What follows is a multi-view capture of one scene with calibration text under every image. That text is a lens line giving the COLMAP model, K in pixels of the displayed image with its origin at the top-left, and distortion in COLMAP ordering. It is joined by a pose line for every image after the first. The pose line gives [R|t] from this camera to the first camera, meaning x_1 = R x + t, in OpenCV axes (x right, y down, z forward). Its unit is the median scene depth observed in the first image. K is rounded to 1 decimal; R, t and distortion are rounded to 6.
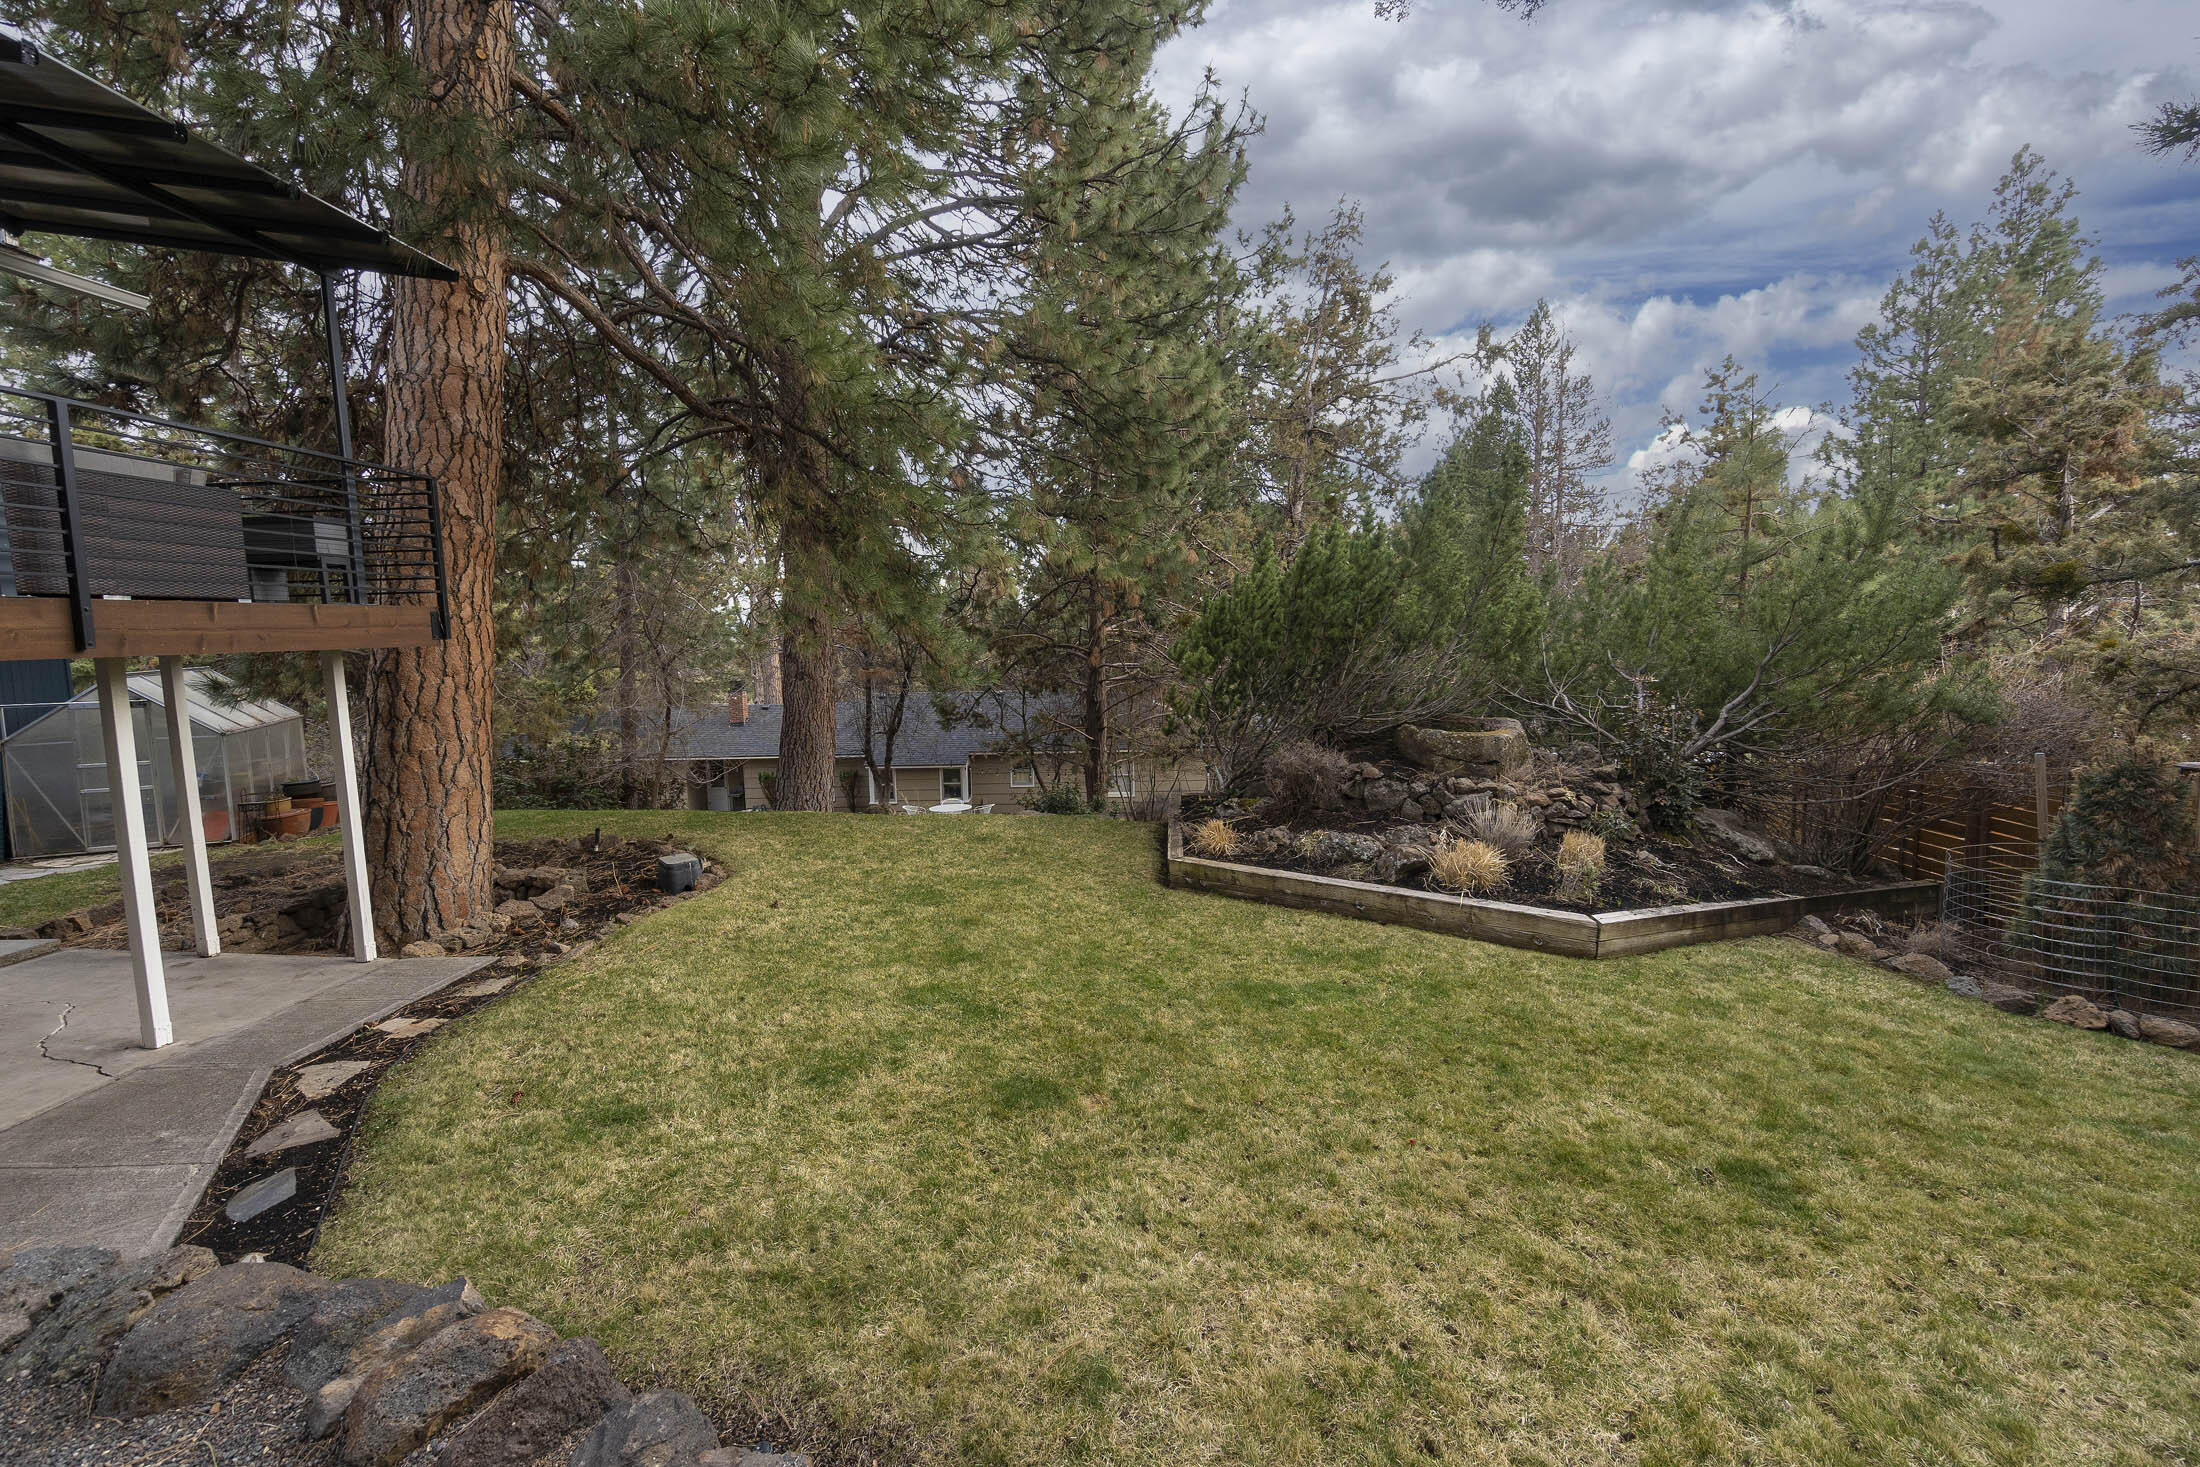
lens RADIAL K [[939.6, 0, 1094.9], [0, 939.6, 726.5], [0, 0, 1]] dist [-0.009794, 0.004245]
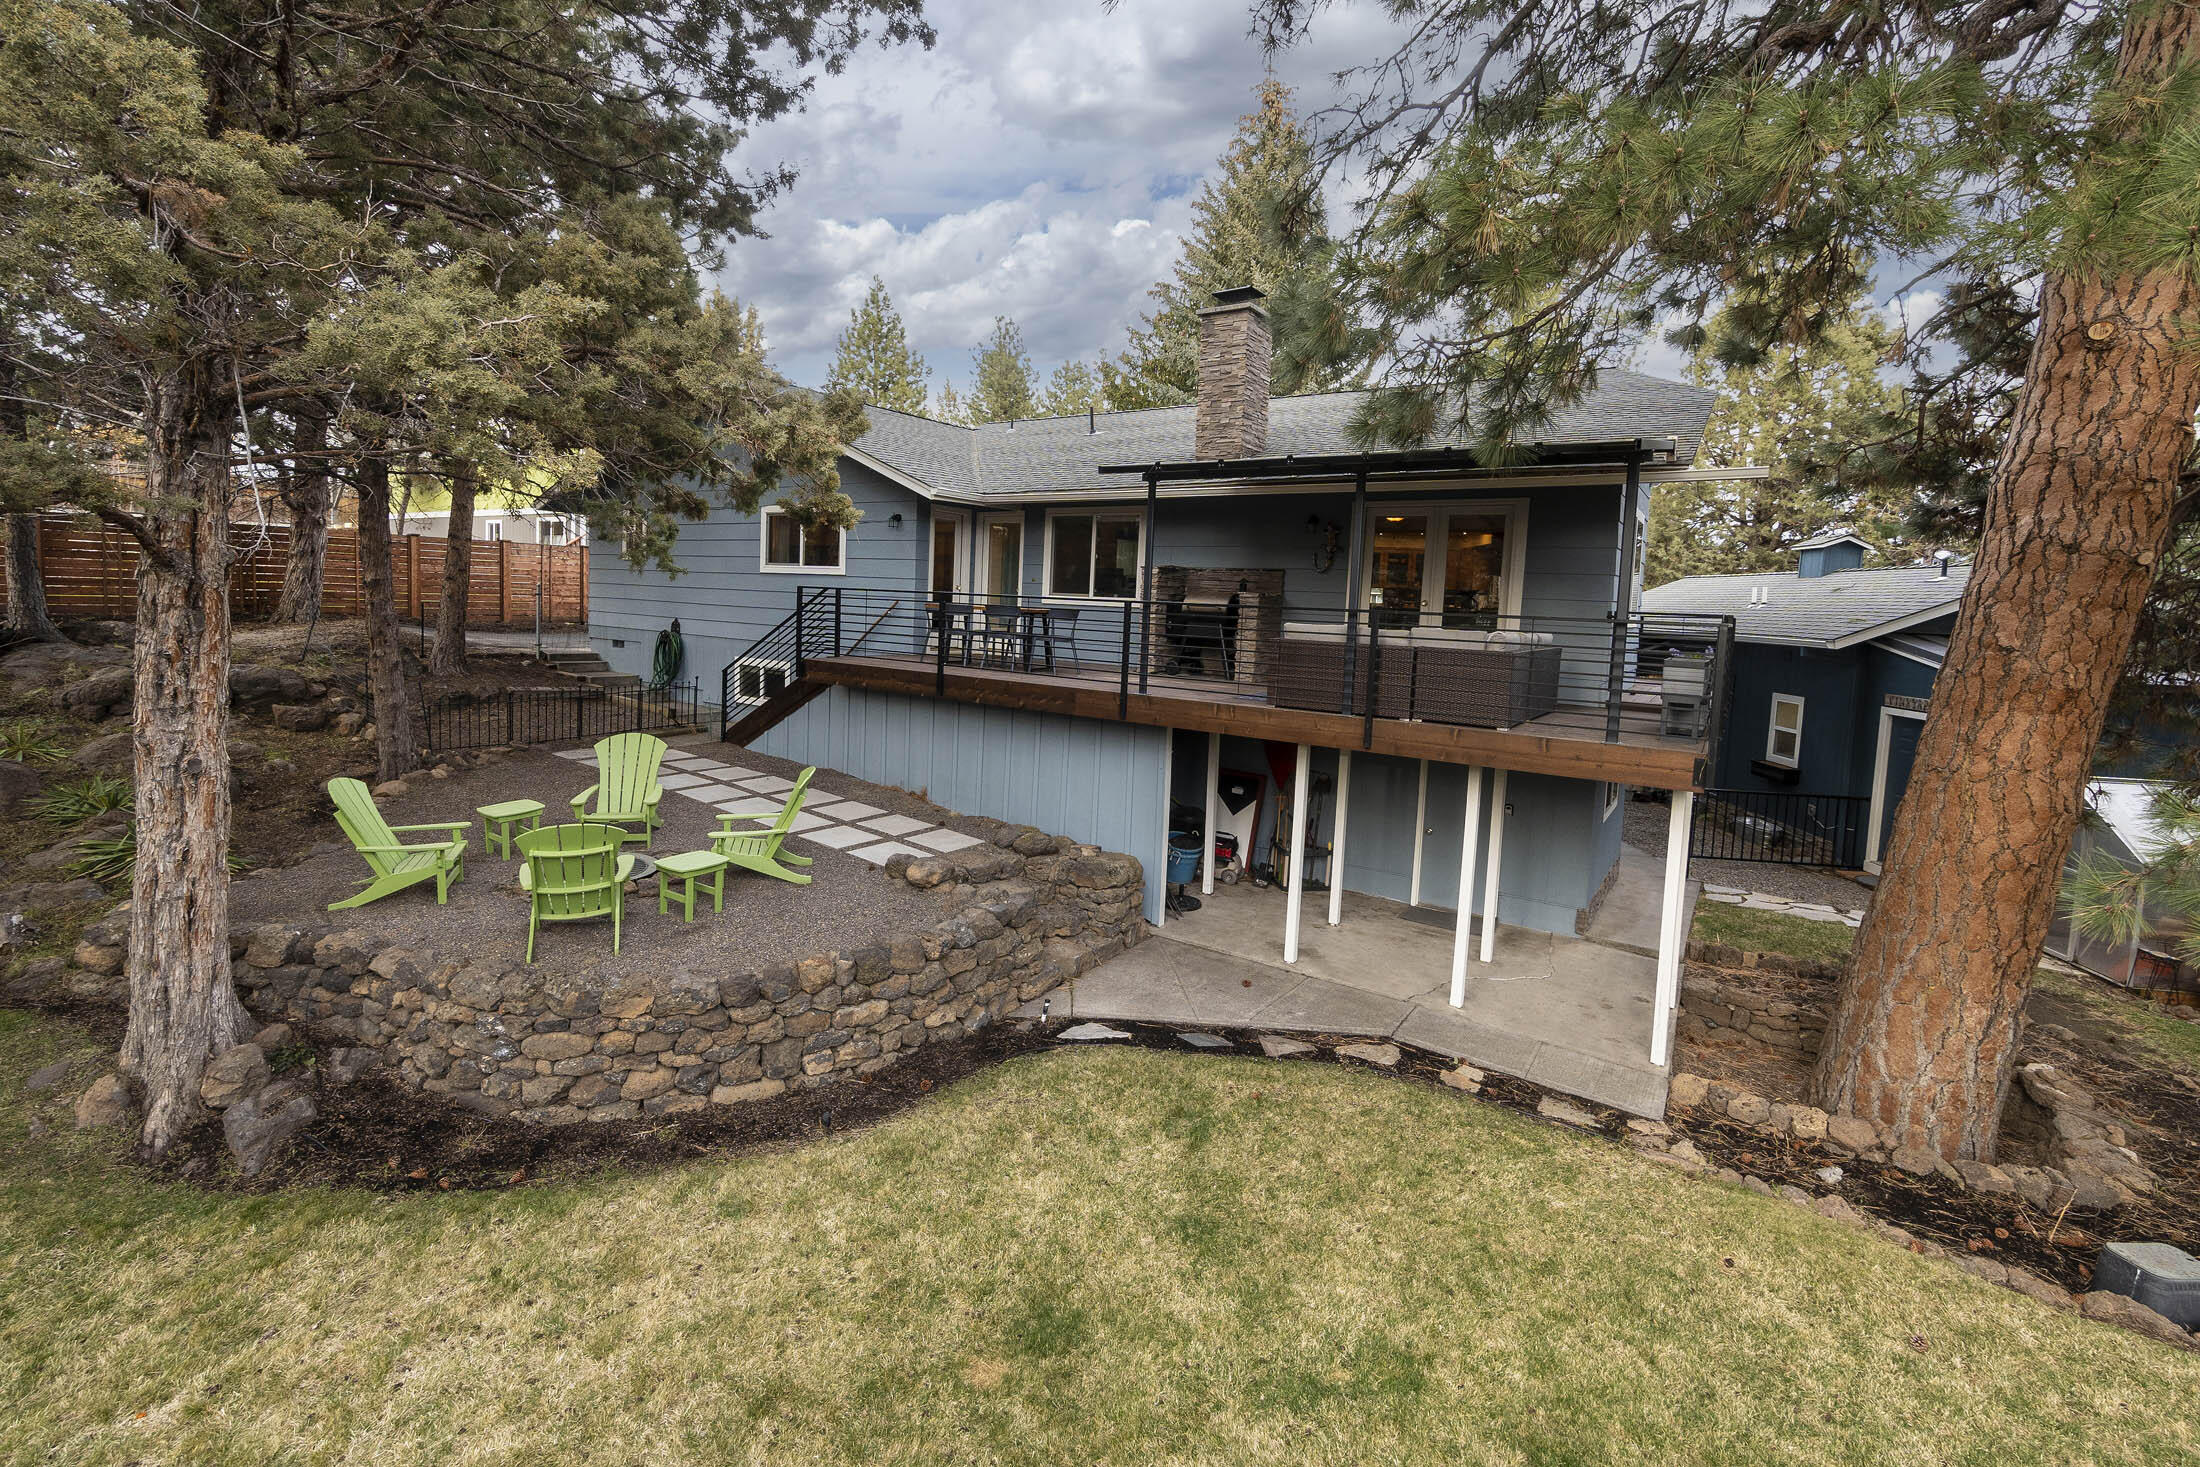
lens RADIAL K [[931.8, 0, 1138.7], [0, 931.8, 703.6], [0, 0, 1]] dist [-0.000703, 0.000023]
pose [[-0.507283, 0.091257, -0.856934, 0.347312], [-0.121515, 0.976868, 0.175962, -0.226951], [0.853170, 0.193393, -0.484459, 0.769768]]
